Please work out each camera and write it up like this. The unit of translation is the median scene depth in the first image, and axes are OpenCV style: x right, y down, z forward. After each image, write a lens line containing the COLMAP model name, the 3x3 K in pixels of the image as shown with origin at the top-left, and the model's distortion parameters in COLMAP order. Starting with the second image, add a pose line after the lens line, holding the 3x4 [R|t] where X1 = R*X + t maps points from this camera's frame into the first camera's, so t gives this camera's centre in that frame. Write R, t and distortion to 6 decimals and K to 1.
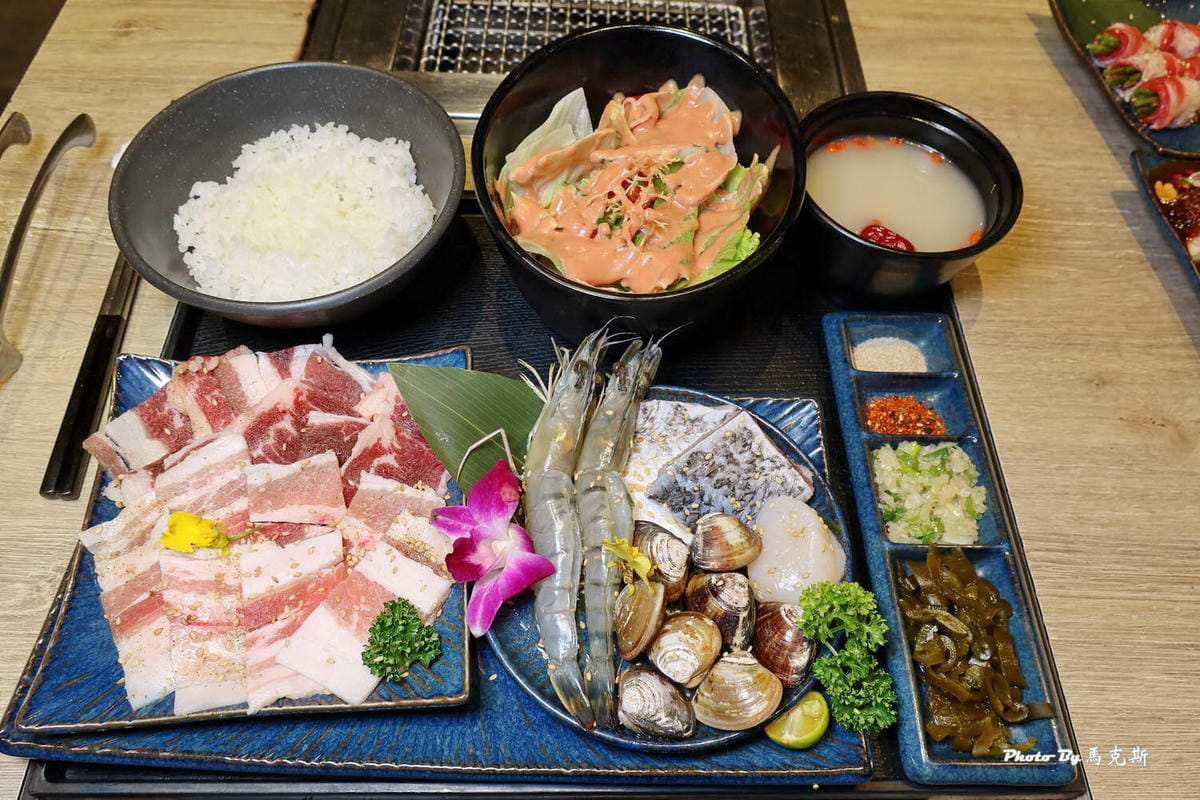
lens RADIAL K [[800.1, 0, 600.0], [0, 800.1, 400.0], [0, 0, 1]] dist [-0.017624, -0.001899]
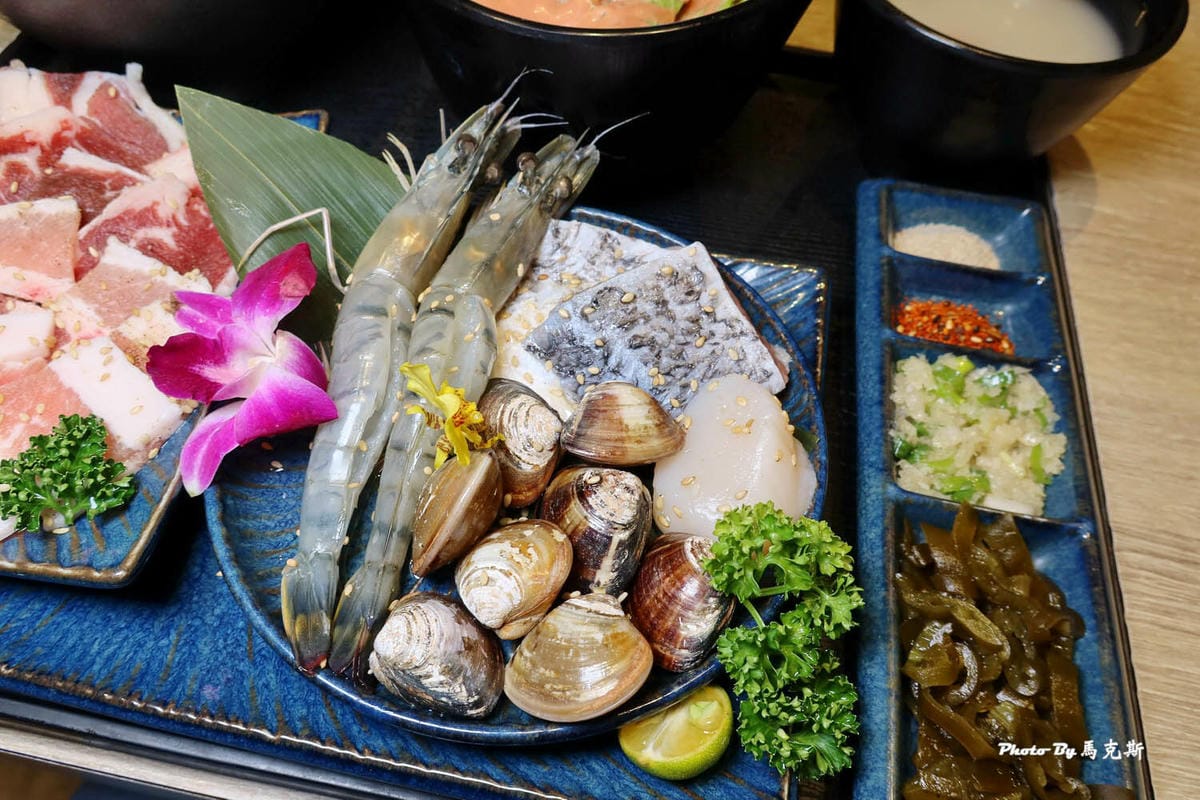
lens RADIAL K [[800.1, 0, 600.0], [0, 800.1, 400.0], [0, 0, 1]] dist [-0.017624, -0.001899]
pose [[0.983377, 0.163995, -0.077946, 0.177926], [-0.166134, 0.985863, -0.021755, 0.169303], [0.073277, 0.034343, 0.996720, 0.371295]]
